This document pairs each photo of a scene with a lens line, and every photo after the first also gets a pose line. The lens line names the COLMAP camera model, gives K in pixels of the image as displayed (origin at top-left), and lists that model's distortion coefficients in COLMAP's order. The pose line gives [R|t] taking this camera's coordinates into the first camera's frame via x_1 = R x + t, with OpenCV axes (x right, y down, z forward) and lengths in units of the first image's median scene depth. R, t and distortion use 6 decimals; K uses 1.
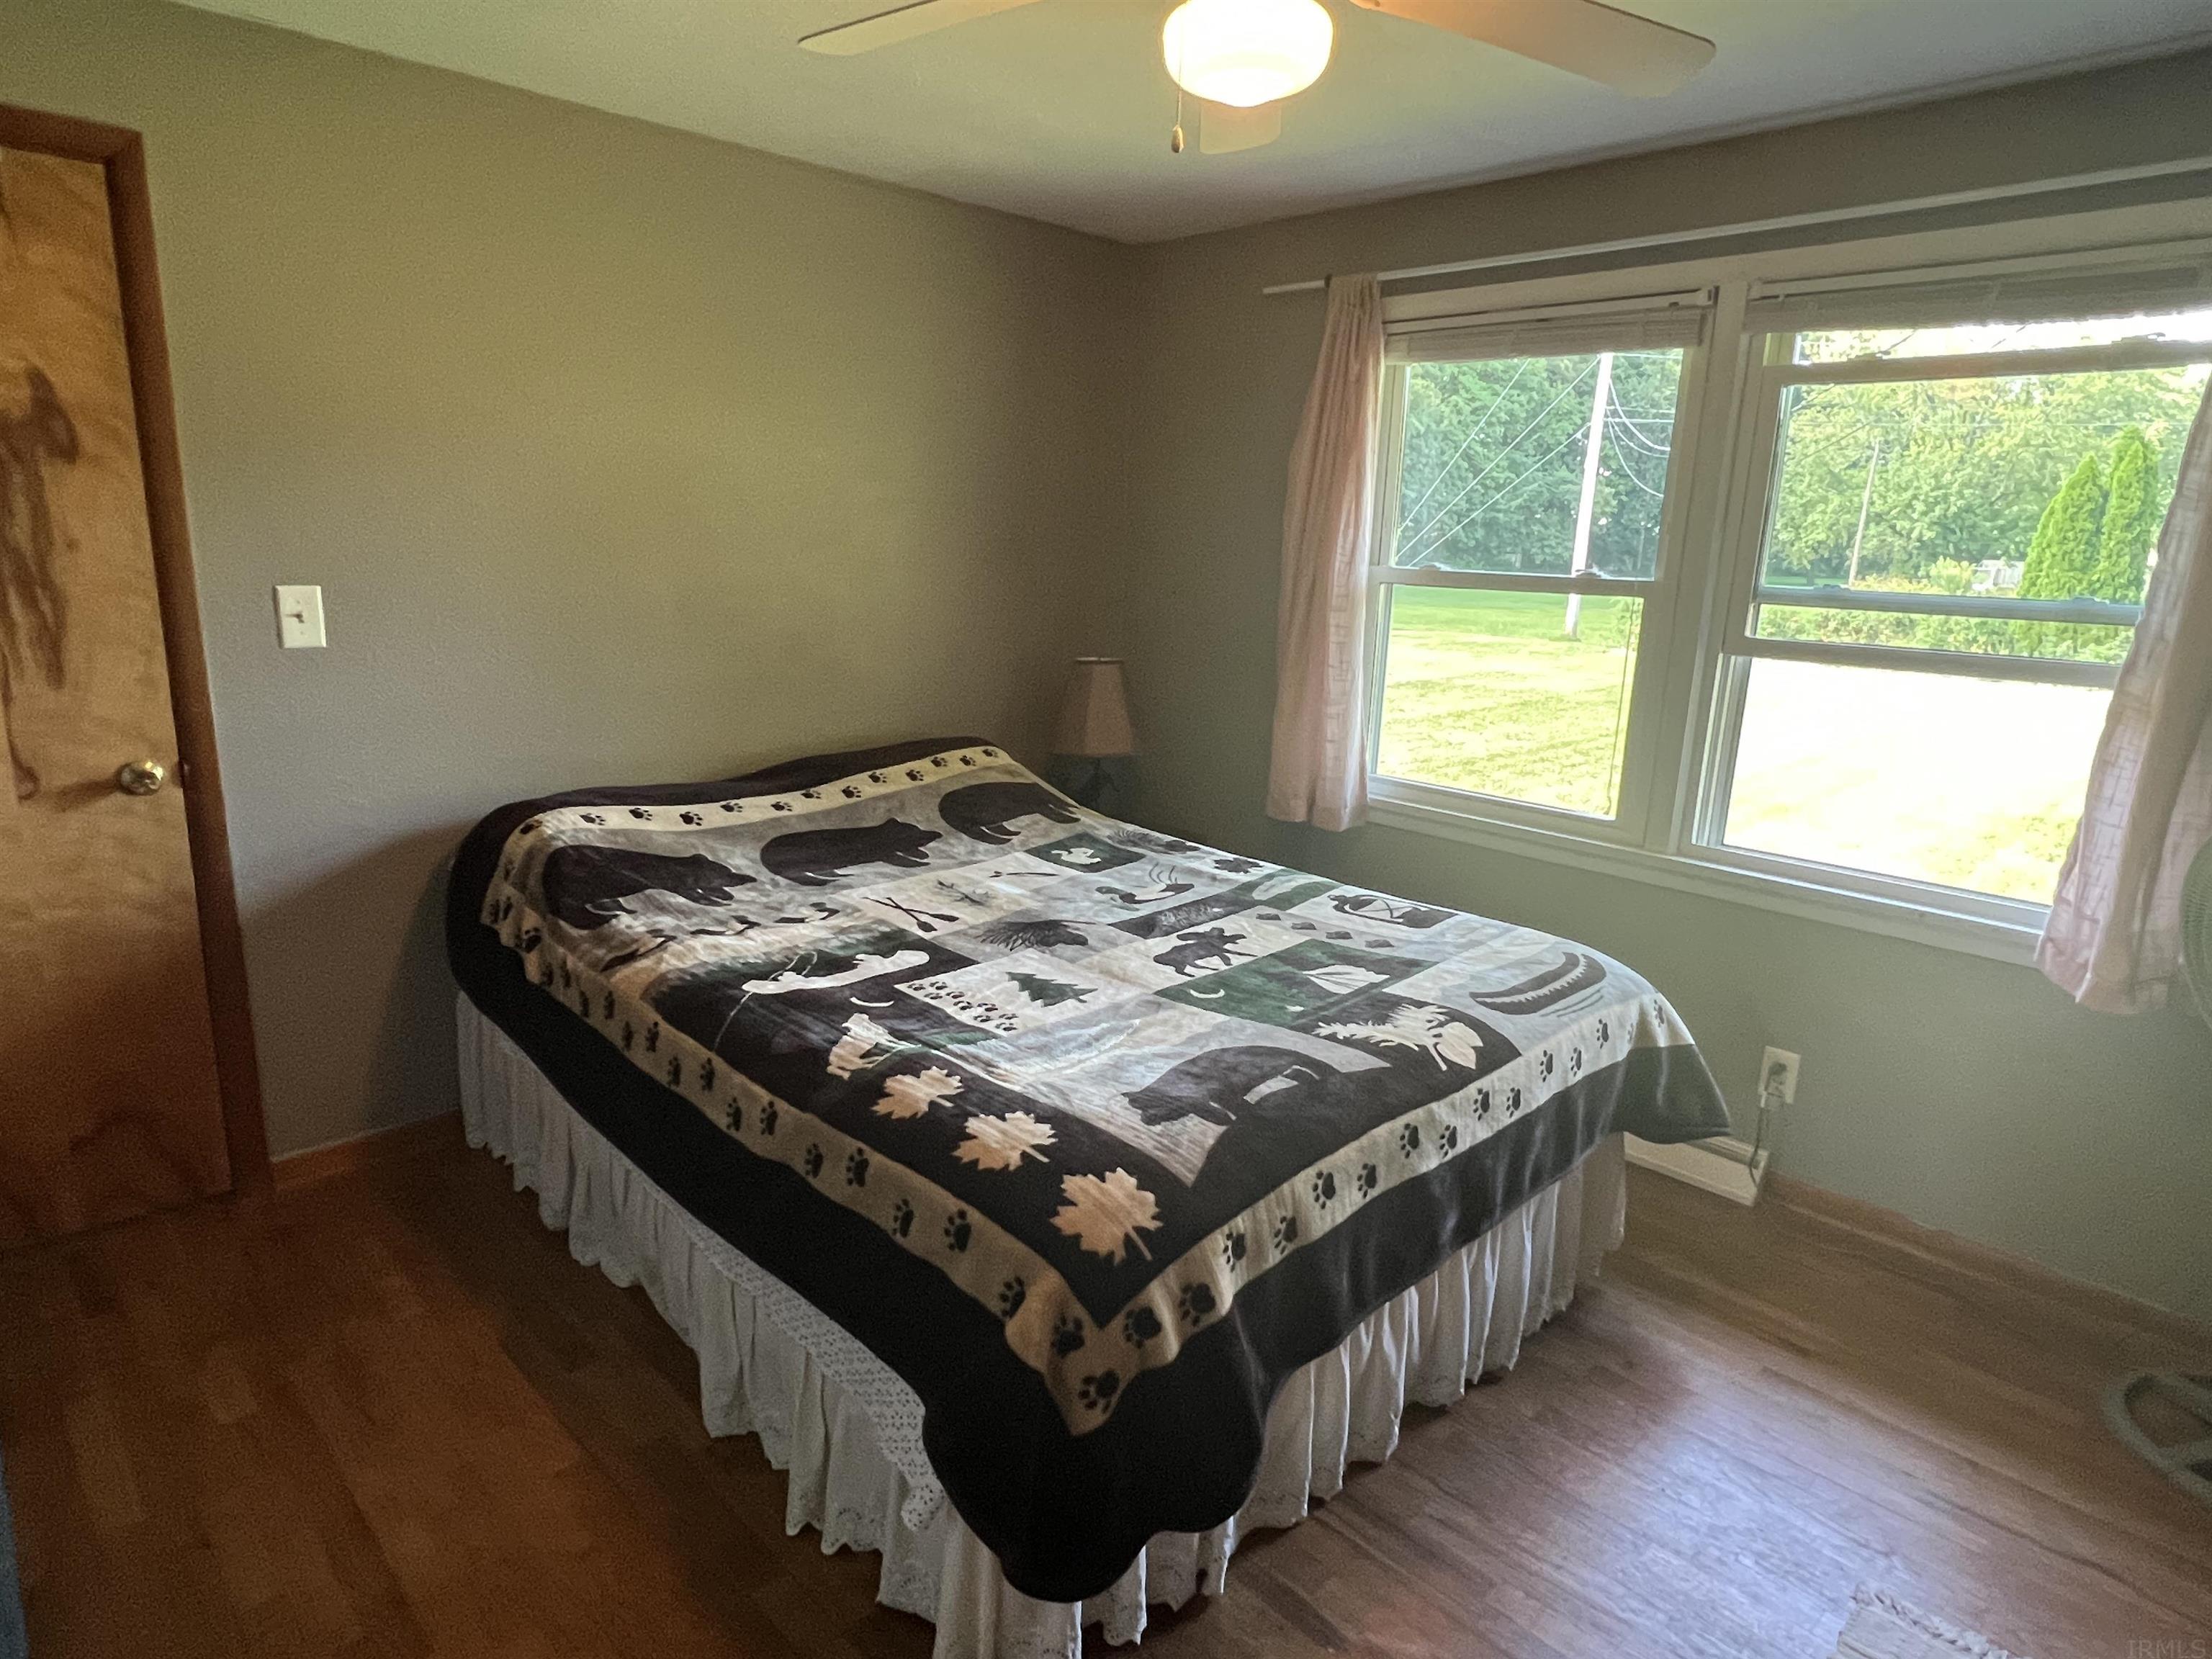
lens RADIAL K [[1267.8, 0, 1101.8], [0, 1267.8, 835.1], [0, 0, 1]] dist [-0.004868, -0.000185]
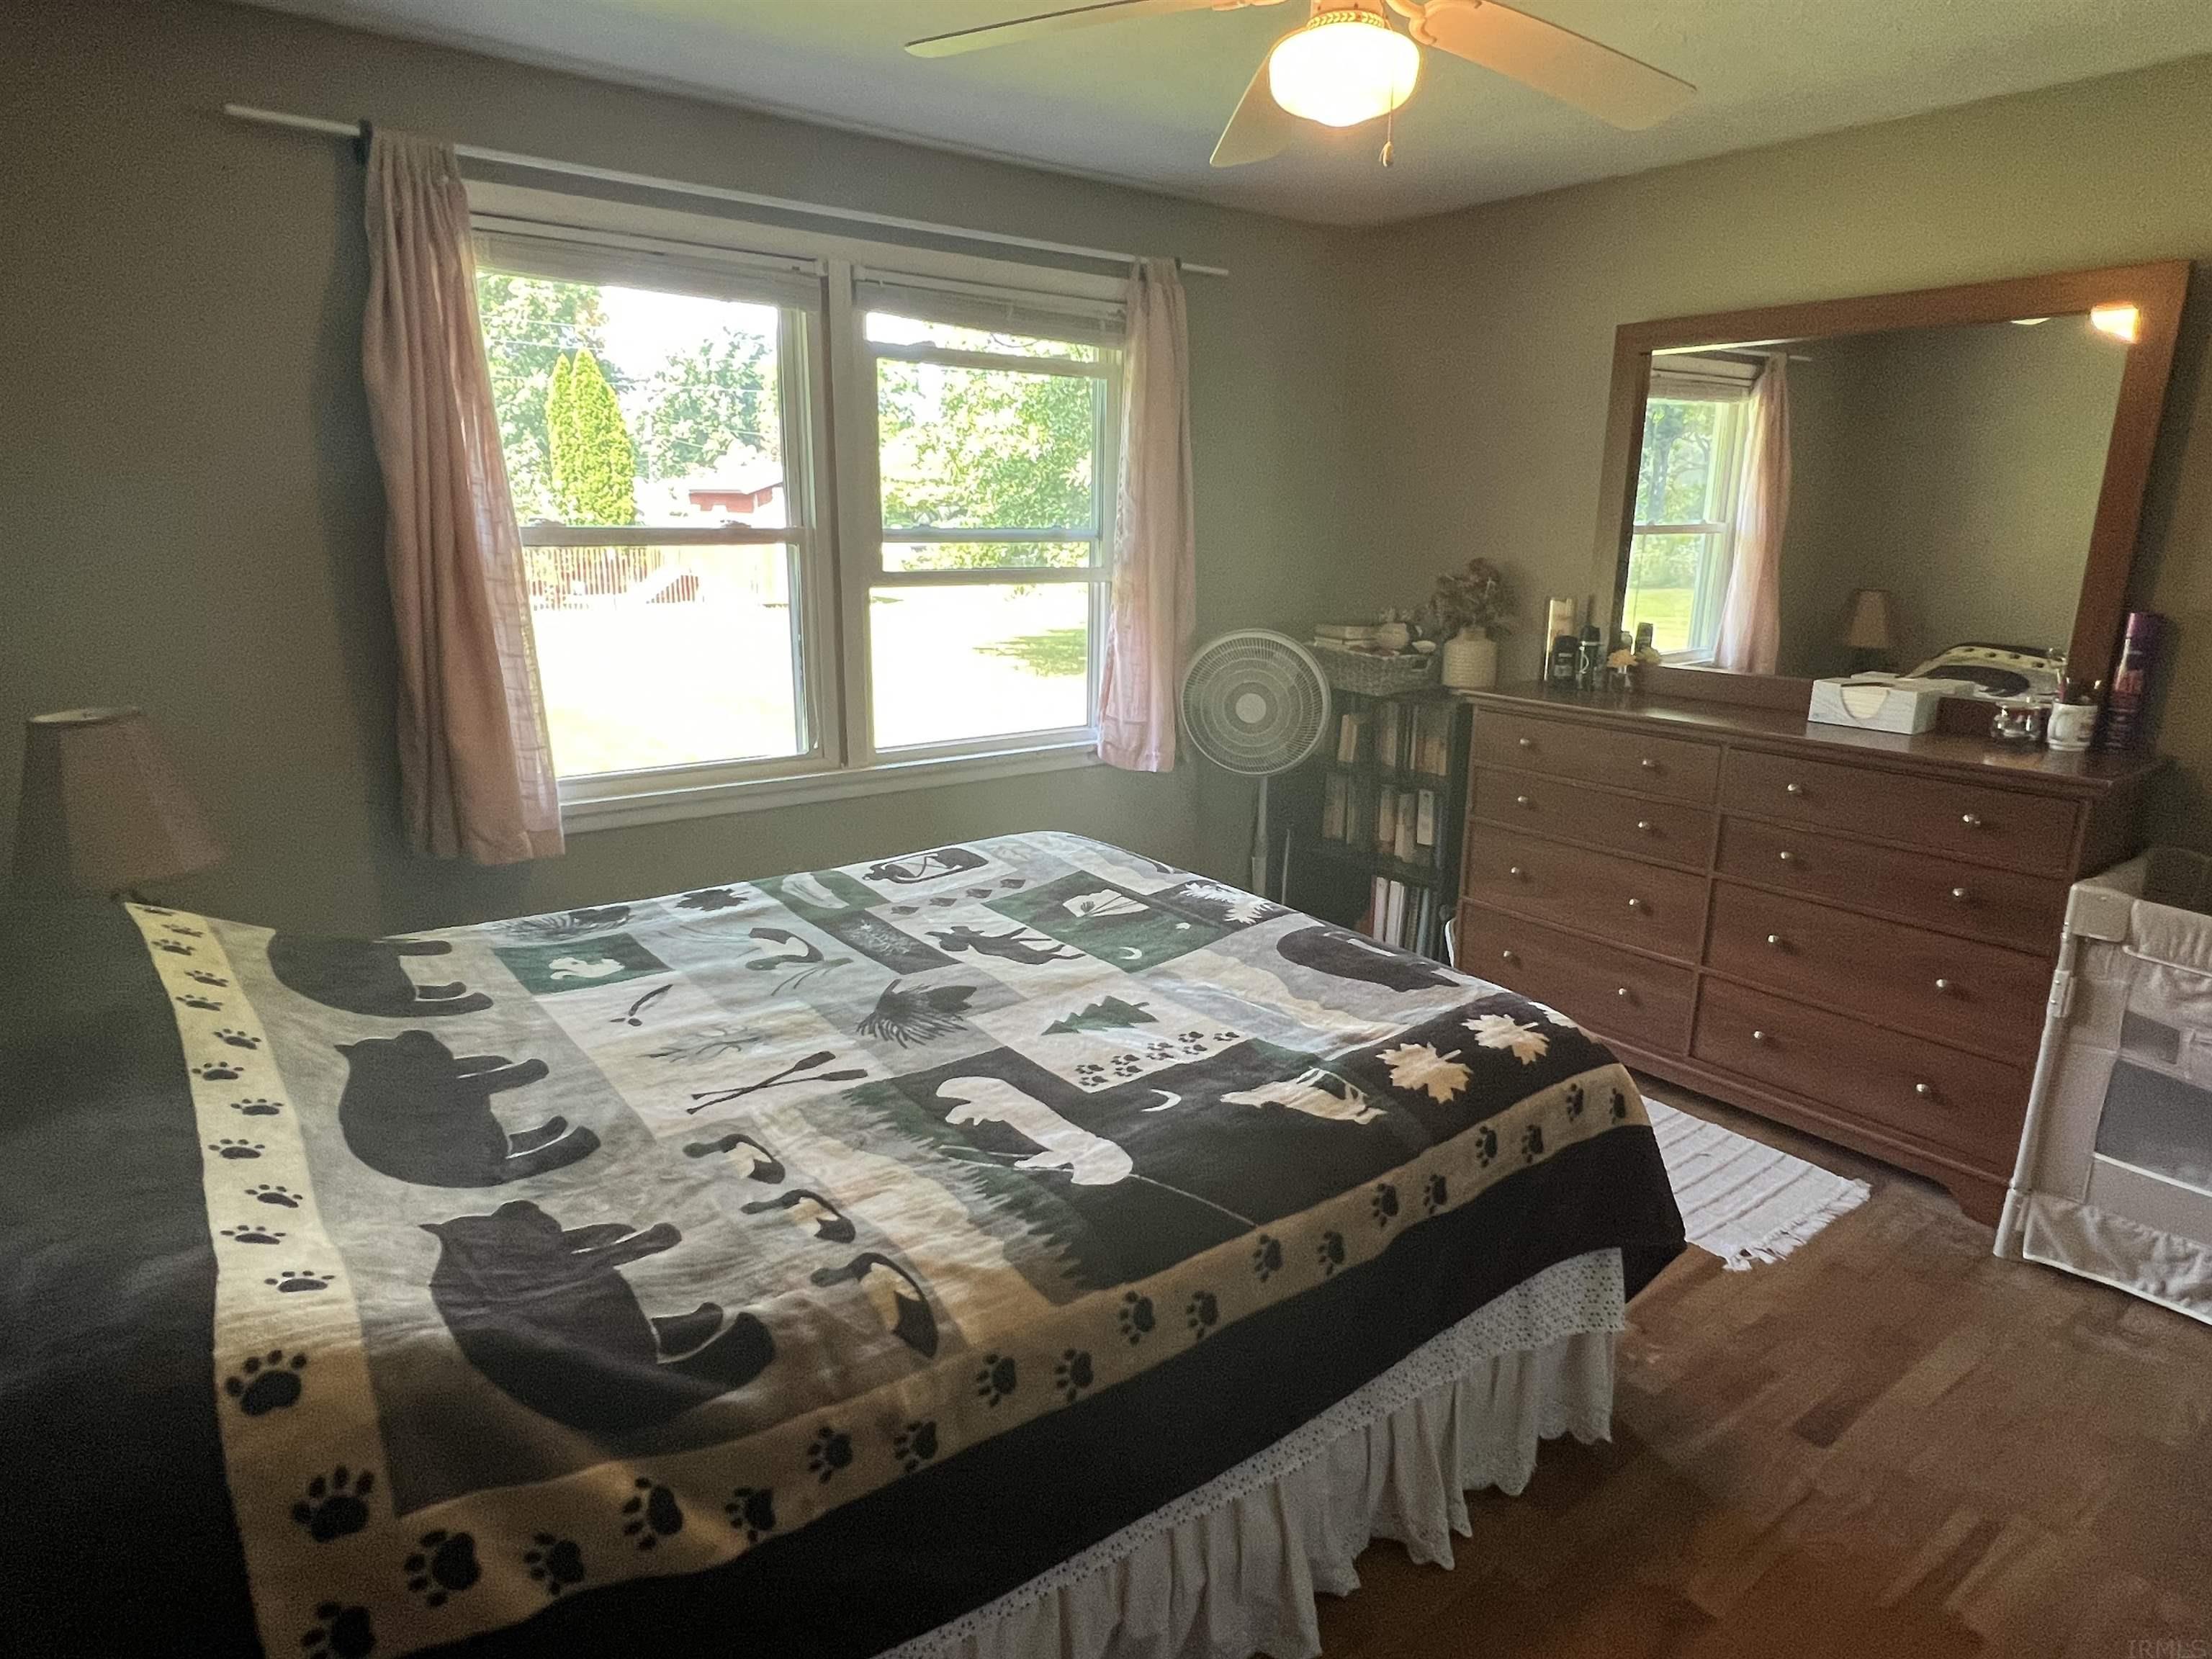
lens RADIAL K [[1267.8, 0, 1102.2], [0, 1267.8, 829.4], [0, 0, 1]] dist [-0.004868, -0.000185]
pose [[0.108093, -0.273407, 0.955806, -0.758957], [0.216489, 0.944839, 0.245788, -0.197474], [-0.970283, 0.180354, 0.161320, 0.732898]]
